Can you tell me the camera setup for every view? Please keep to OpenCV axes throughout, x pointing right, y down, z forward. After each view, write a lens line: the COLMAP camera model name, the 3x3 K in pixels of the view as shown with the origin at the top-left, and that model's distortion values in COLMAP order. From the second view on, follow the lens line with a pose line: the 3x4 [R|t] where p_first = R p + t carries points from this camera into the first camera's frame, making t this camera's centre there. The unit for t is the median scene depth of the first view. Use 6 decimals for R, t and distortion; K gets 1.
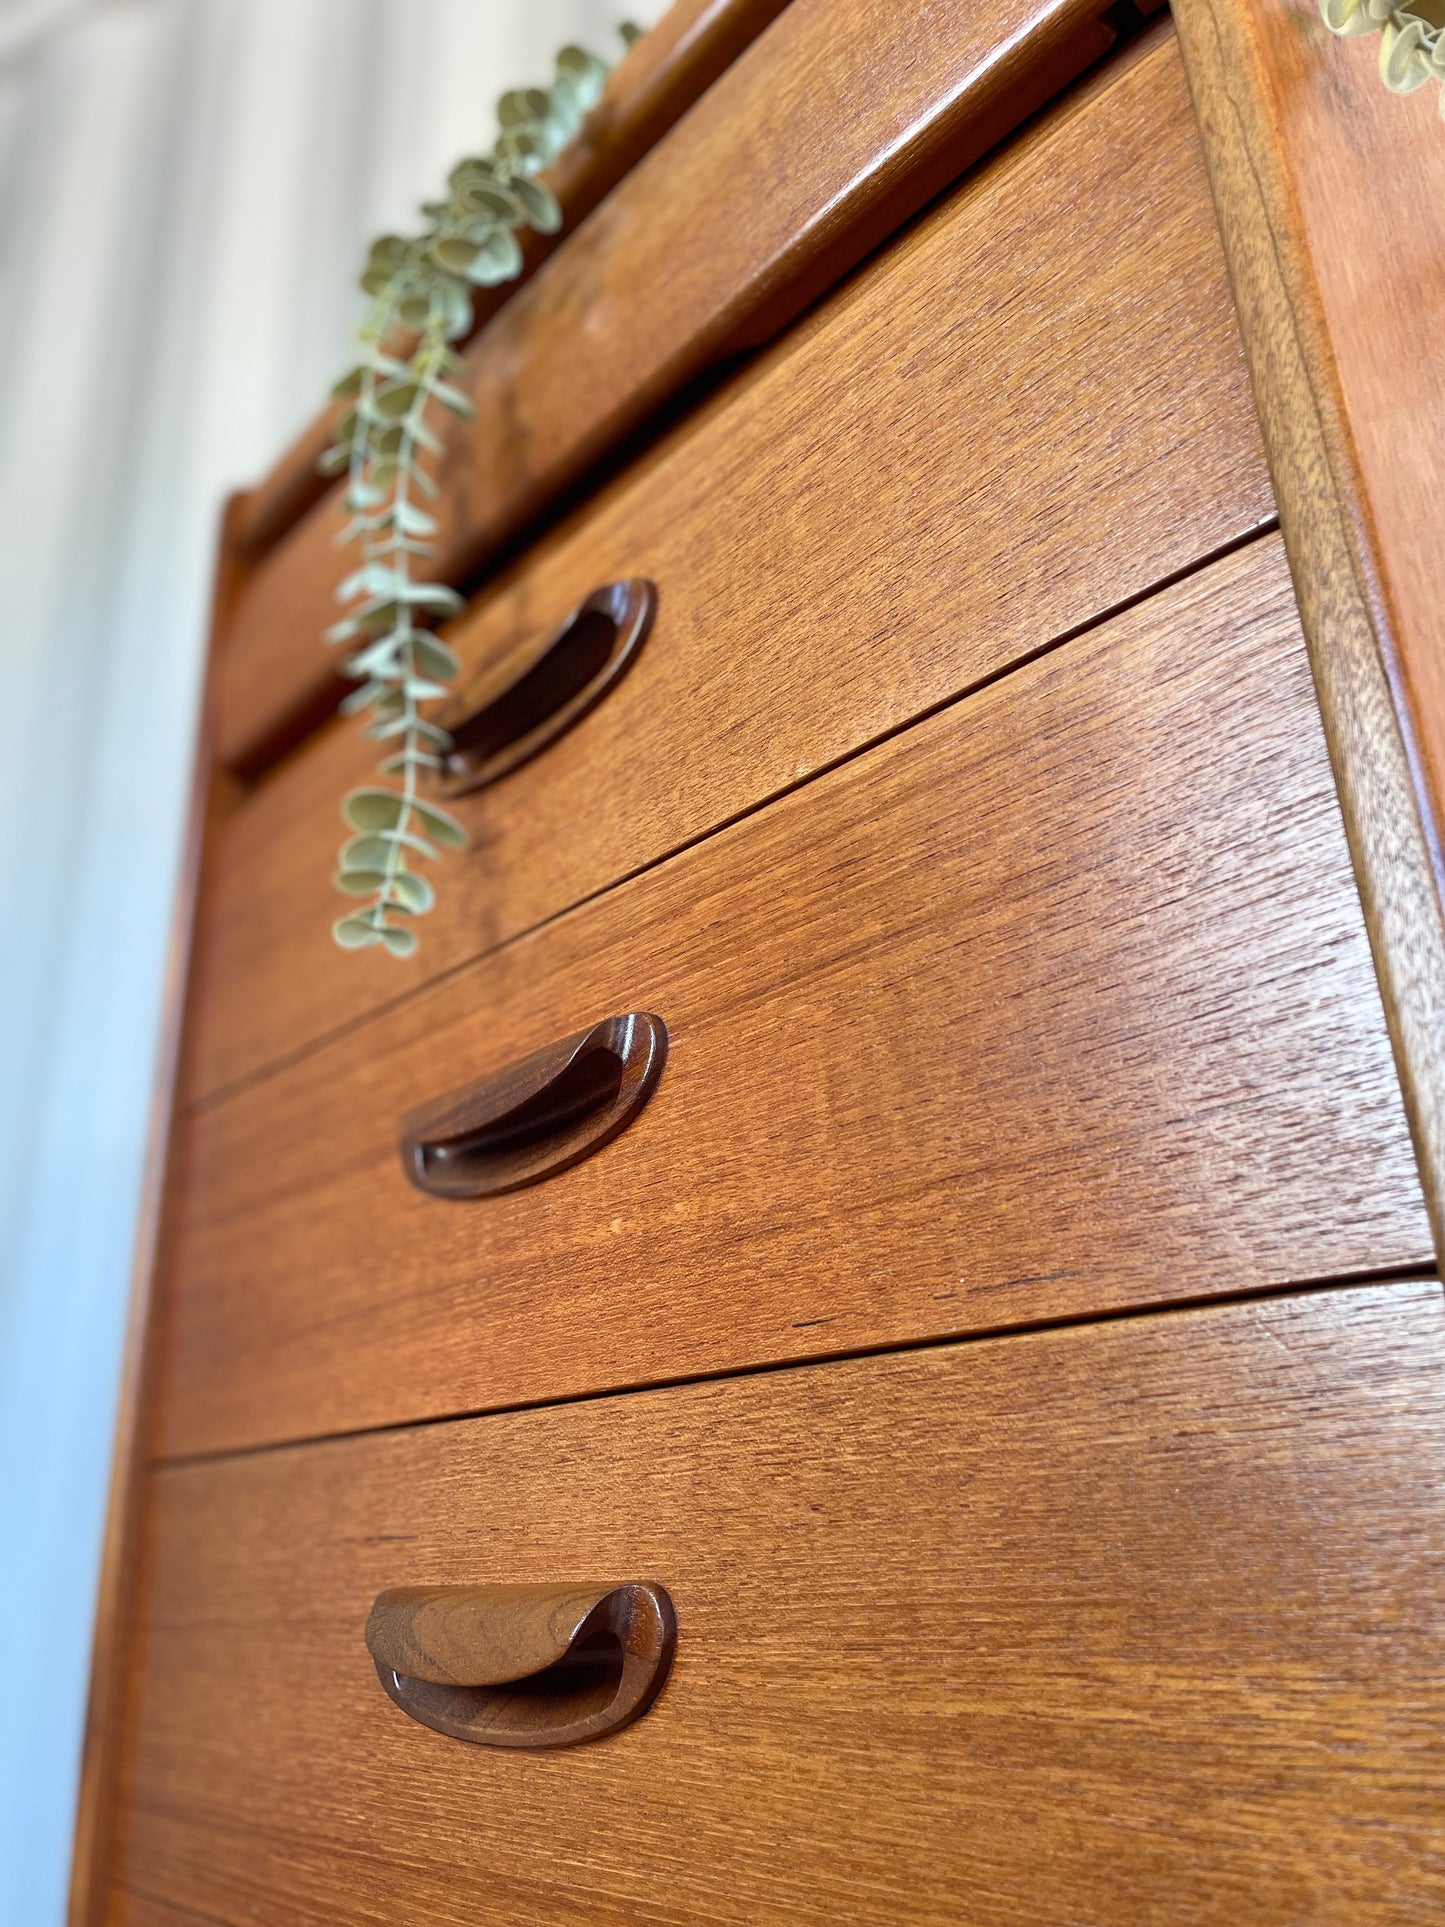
lens RADIAL K [[1460.7, 0, 722.8], [0, 1460.7, 950.9], [0, 0, 1]] dist [0.087782, -0.119933]
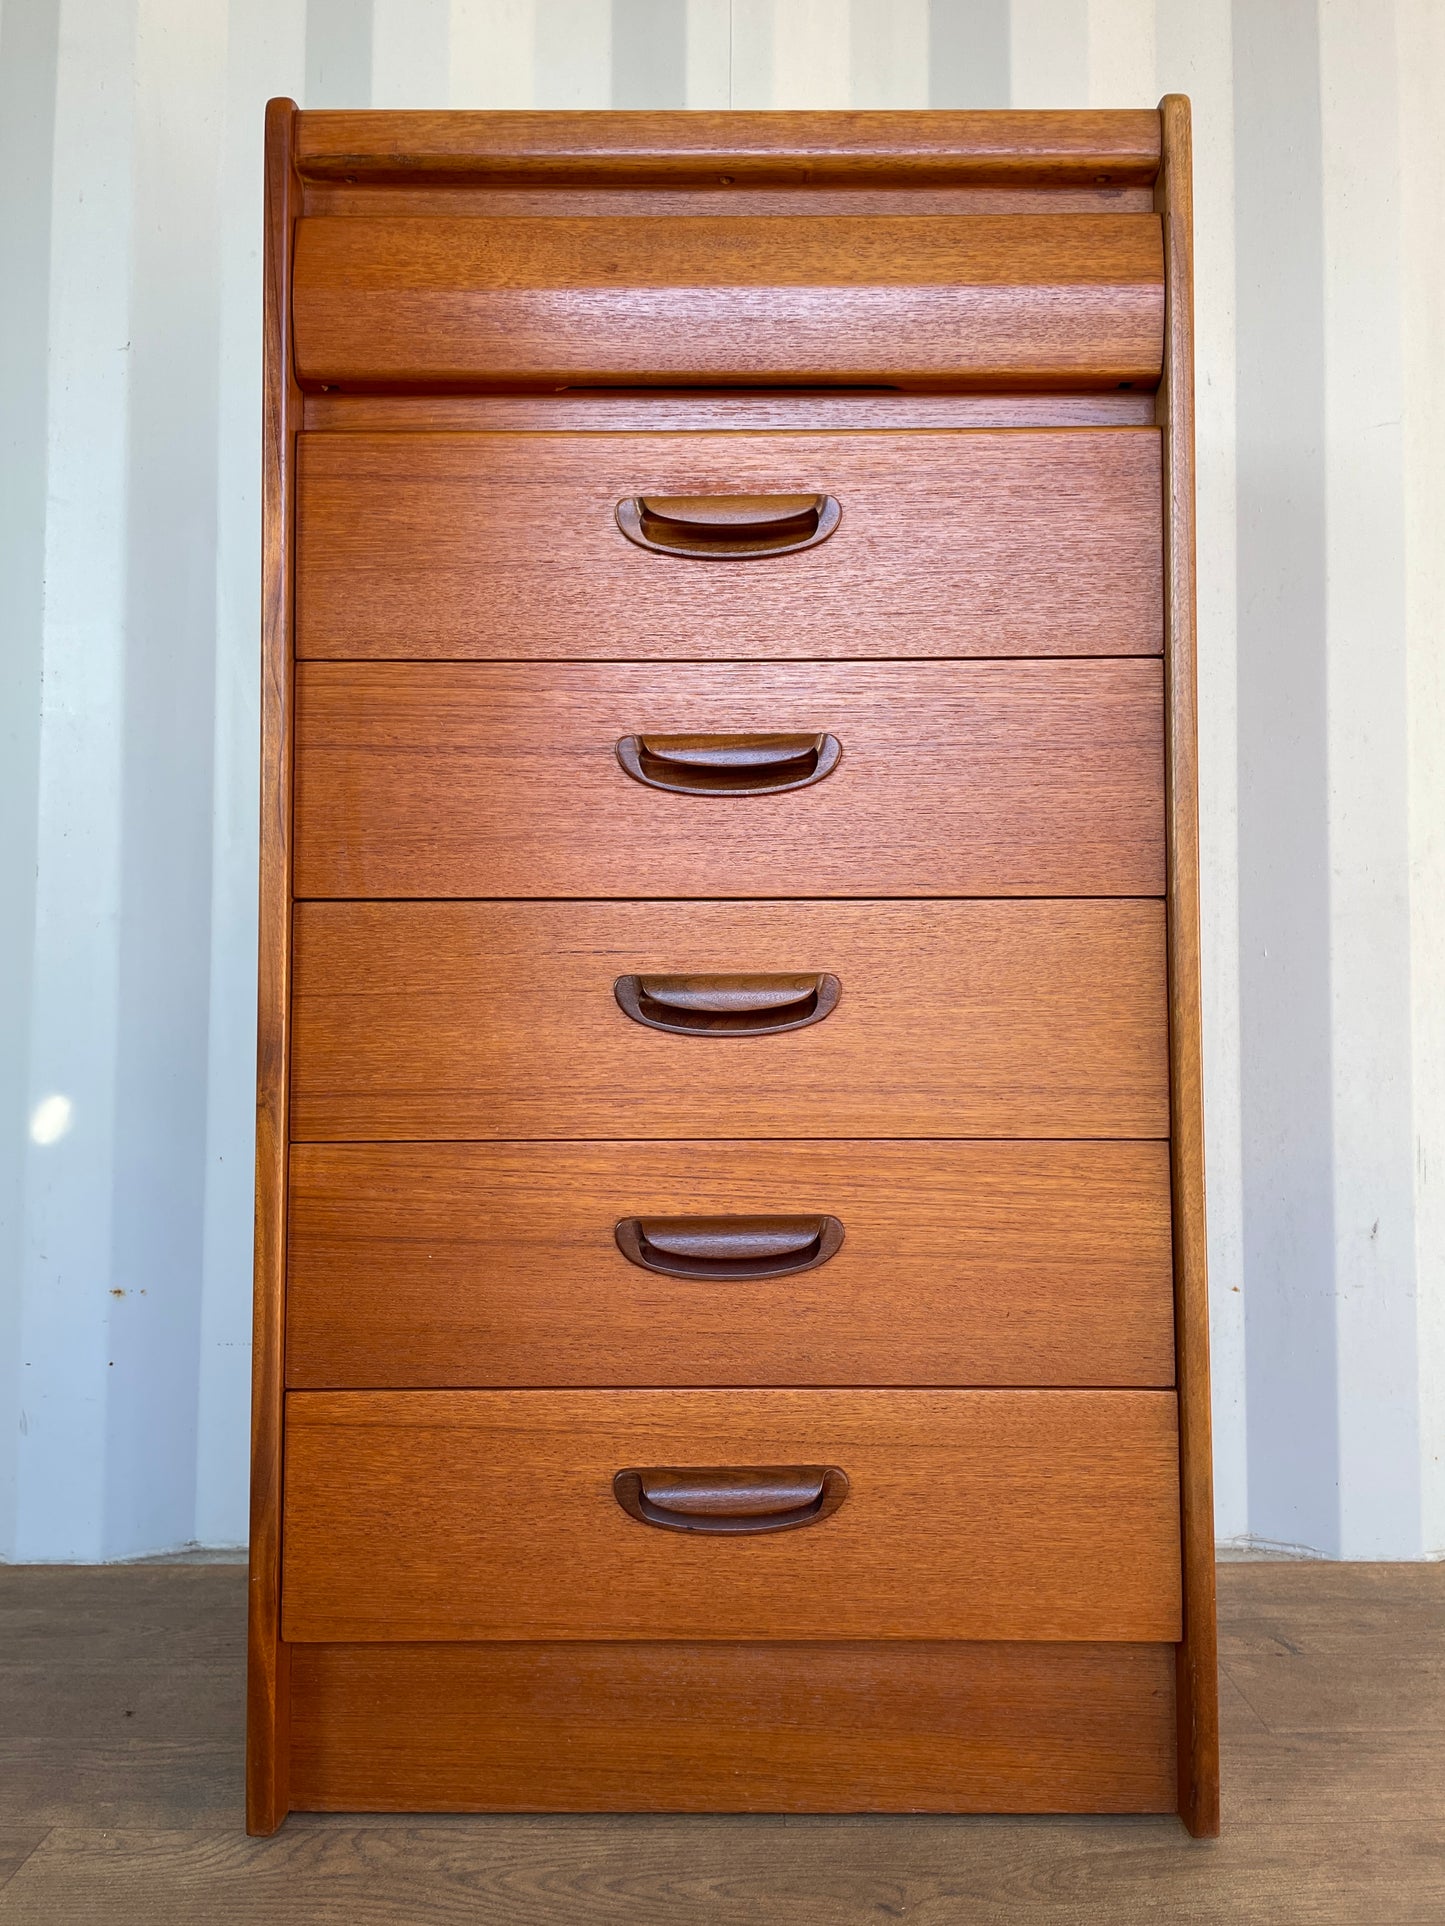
lens RADIAL K [[1407.6, 0, 747.7], [0, 1407.6, 940.2], [0, 0, 1]] dist [0.075863, -0.093102]
pose [[0.666793, 0.063851, 0.742503, -1.756499], [-0.295788, 0.937161, 0.185037, -0.022850], [-0.684030, -0.343005, 0.643778, -0.385290]]
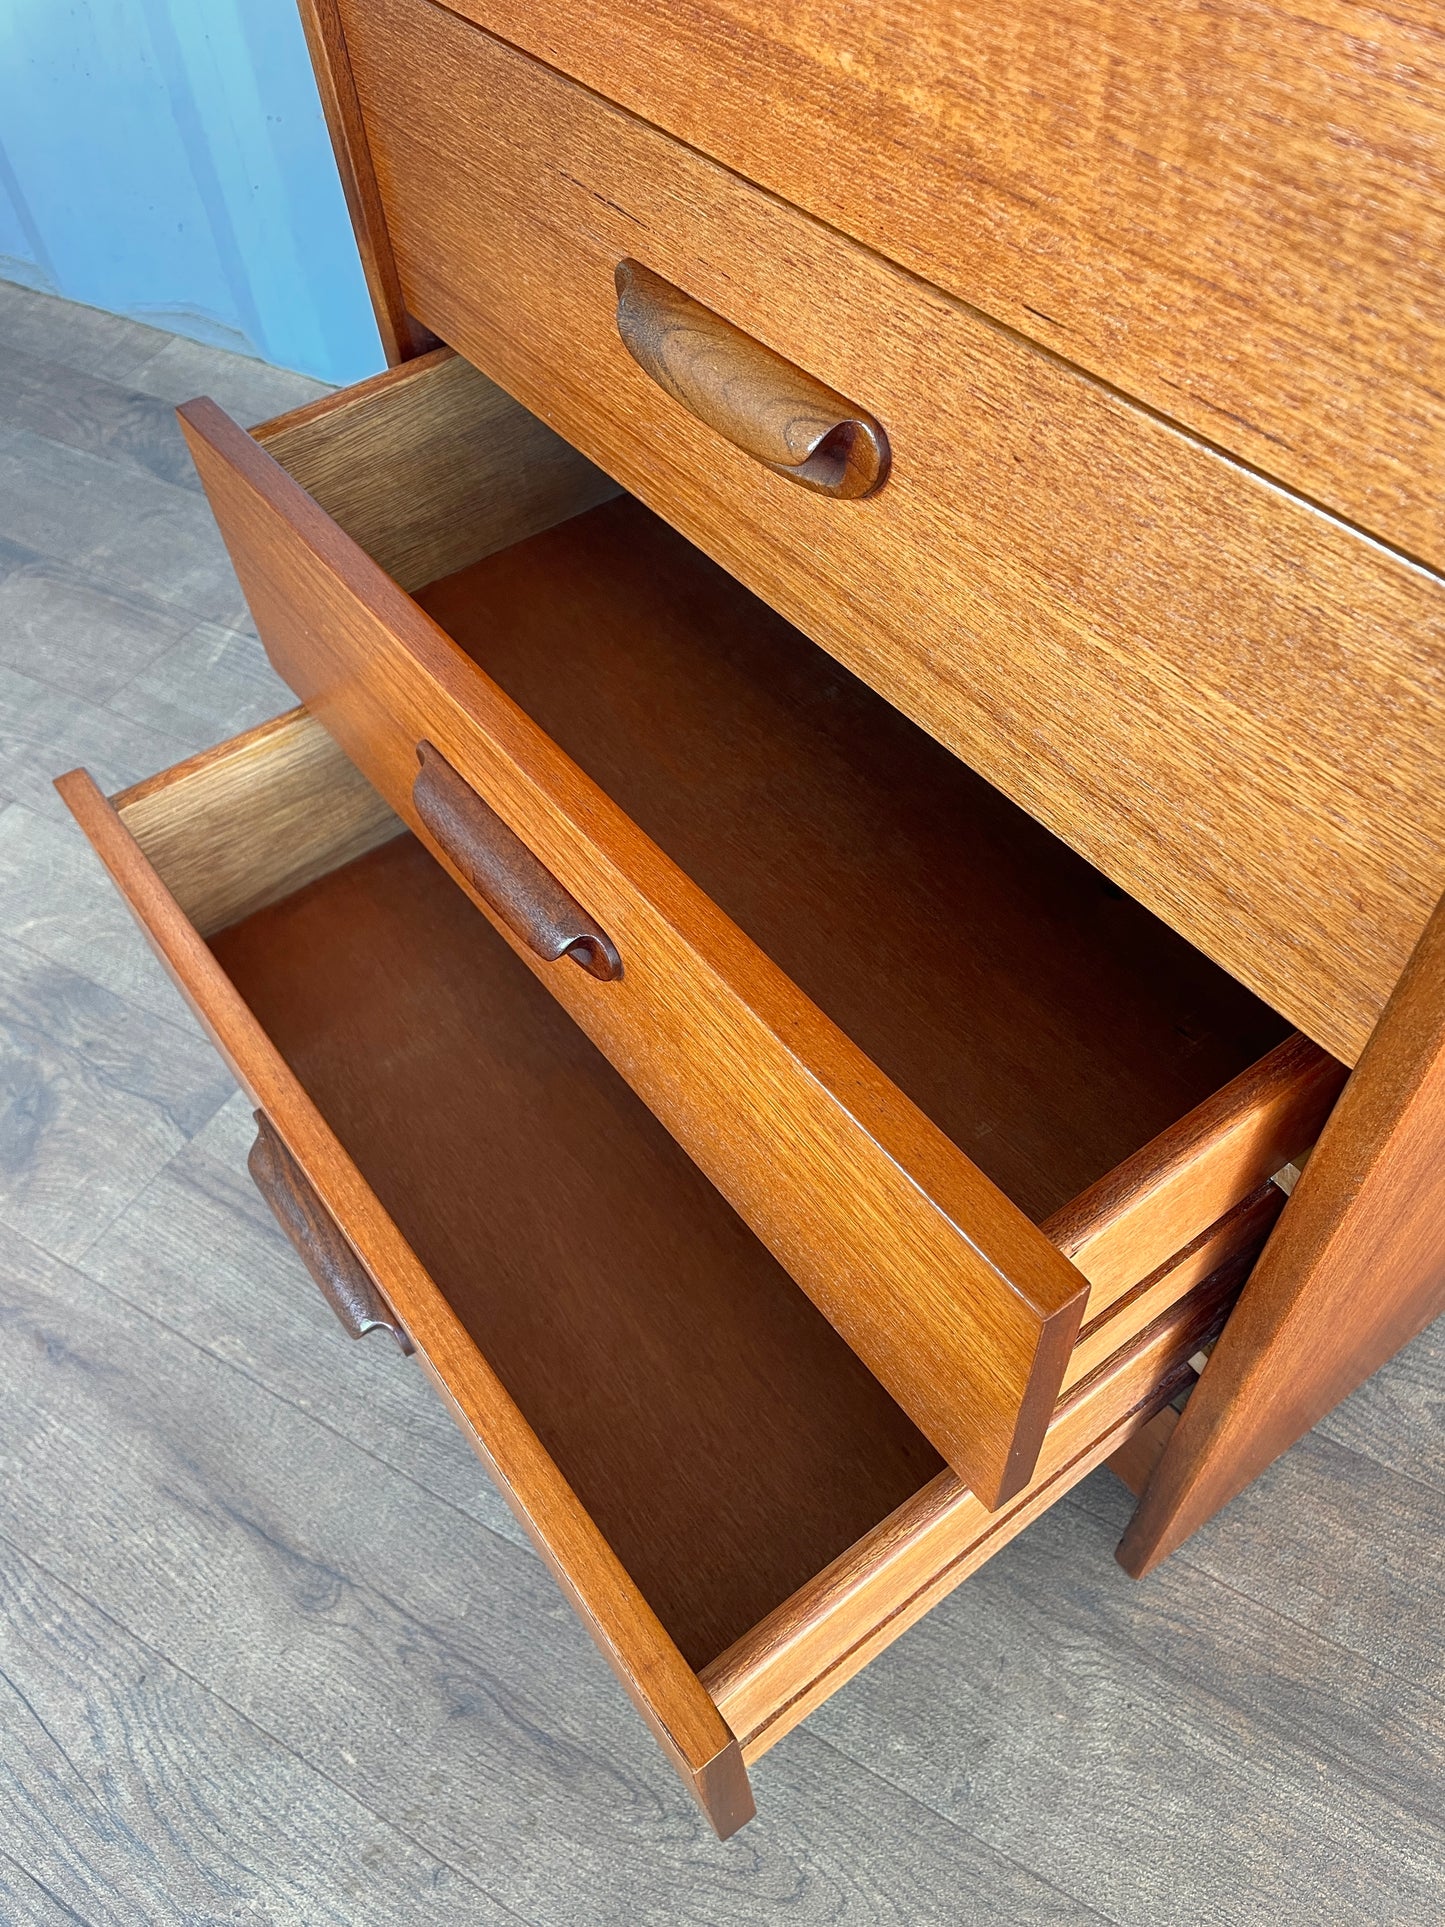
lens RADIAL K [[1460.7, 0, 722.8], [0, 1460.7, 950.9], [0, 0, 1]] dist [0.087782, -0.119933]
pose [[0.995858, 0.058106, -0.069937, -0.054619], [0.051012, 0.279675, 0.958739, -0.542685], [0.075268, -0.958335, 0.275552, 0.237549]]
